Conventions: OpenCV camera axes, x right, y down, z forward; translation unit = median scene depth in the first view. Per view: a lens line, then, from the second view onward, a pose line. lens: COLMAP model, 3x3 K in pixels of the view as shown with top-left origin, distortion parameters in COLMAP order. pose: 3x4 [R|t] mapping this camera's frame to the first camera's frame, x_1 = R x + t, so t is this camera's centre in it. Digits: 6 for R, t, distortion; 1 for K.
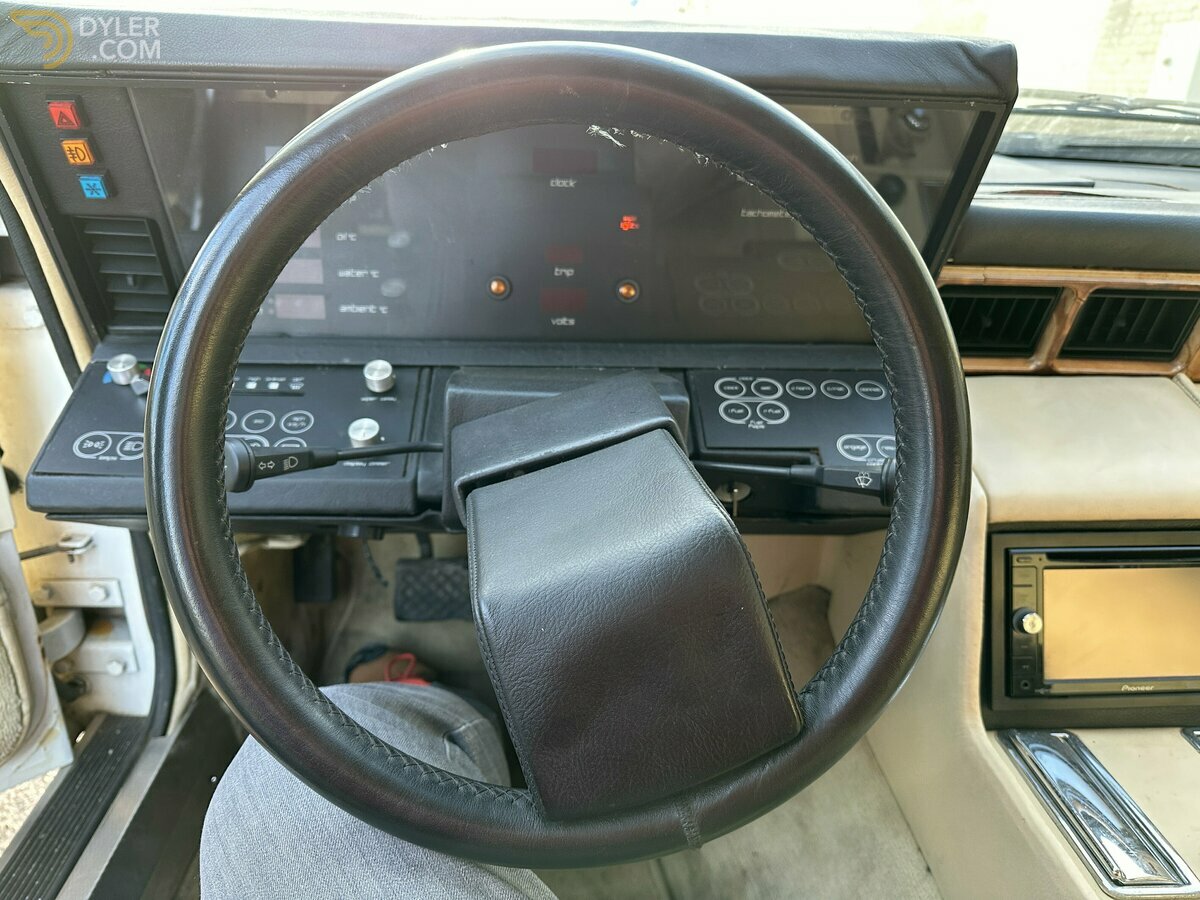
lens RADIAL K [[859.7, 0, 600.0], [0, 859.7, 450.0], [0, 0, 1]] dist [0.037682, -0.060445]
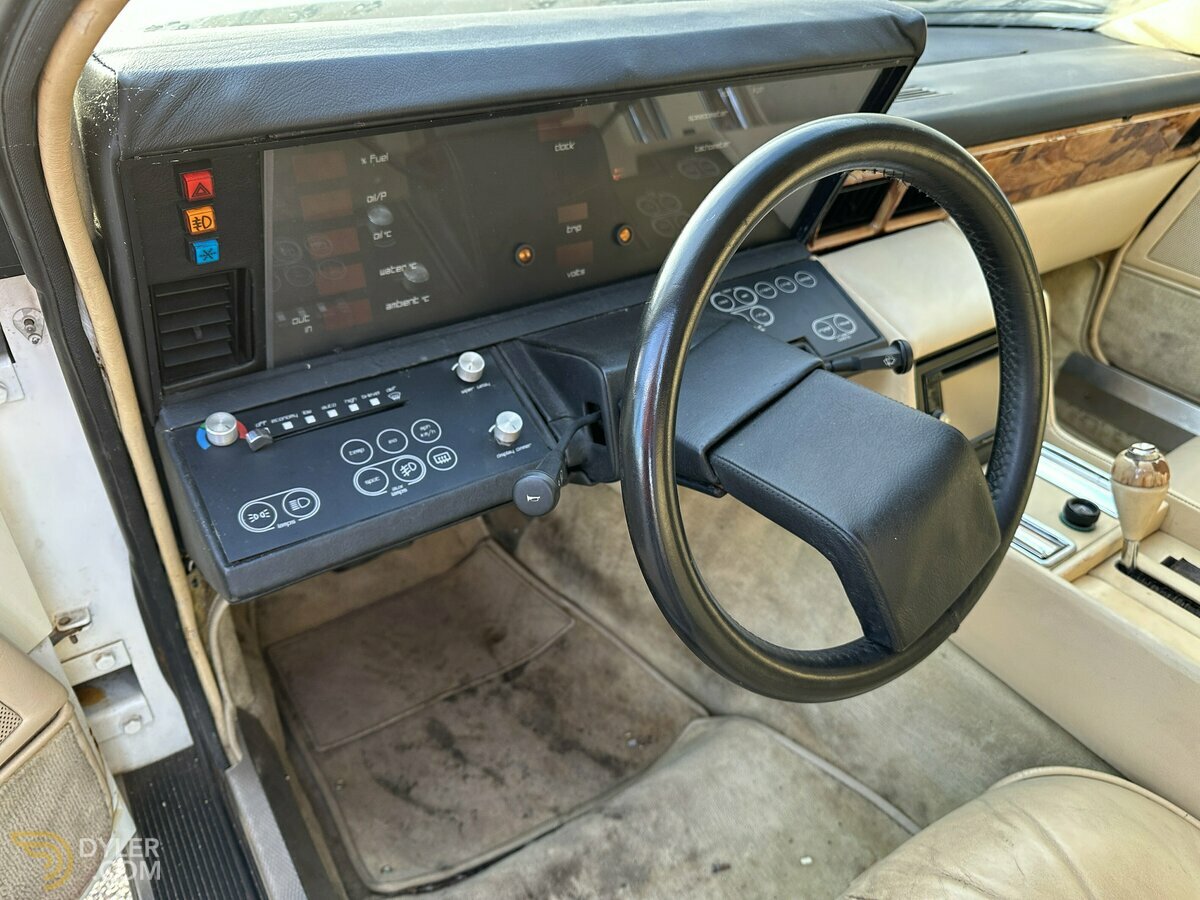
lens RADIAL K [[859.7, 0, 600.0], [0, 859.7, 450.0], [0, 0, 1]] dist [0.037682, -0.060445]
pose [[0.852274, -0.295140, 0.431881, -0.607102], [0.196486, 0.945792, 0.258594, -0.231023], [-0.484791, -0.135534, 0.864065, -0.004854]]
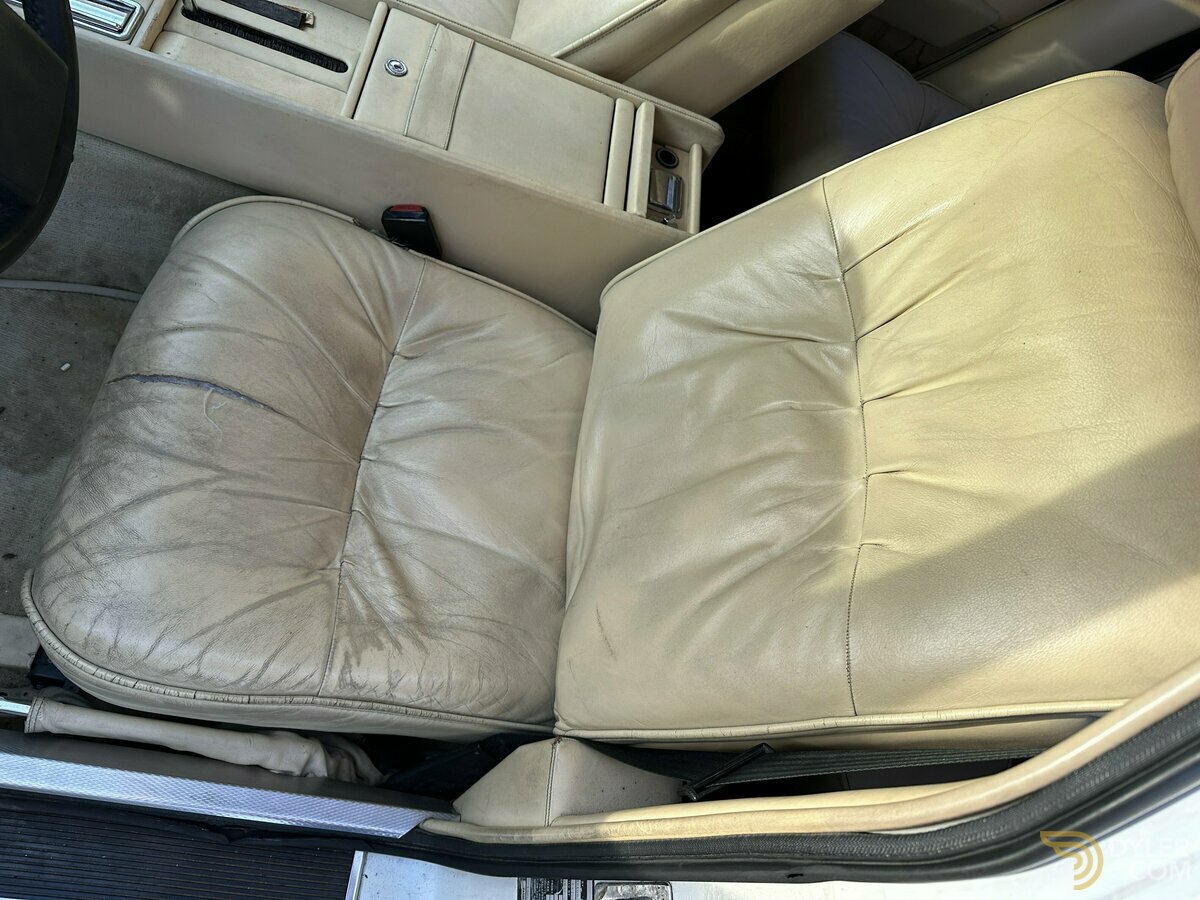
lens RADIAL K [[859.7, 0, 600.0], [0, 859.7, 450.0], [0, 0, 1]] dist [0.037682, -0.060445]
pose [[0.144211, -0.867414, 0.476232, -0.675100], [0.035371, 0.485474, 0.873536, -0.482942], [-0.988915, -0.109129, 0.100692, -0.220332]]
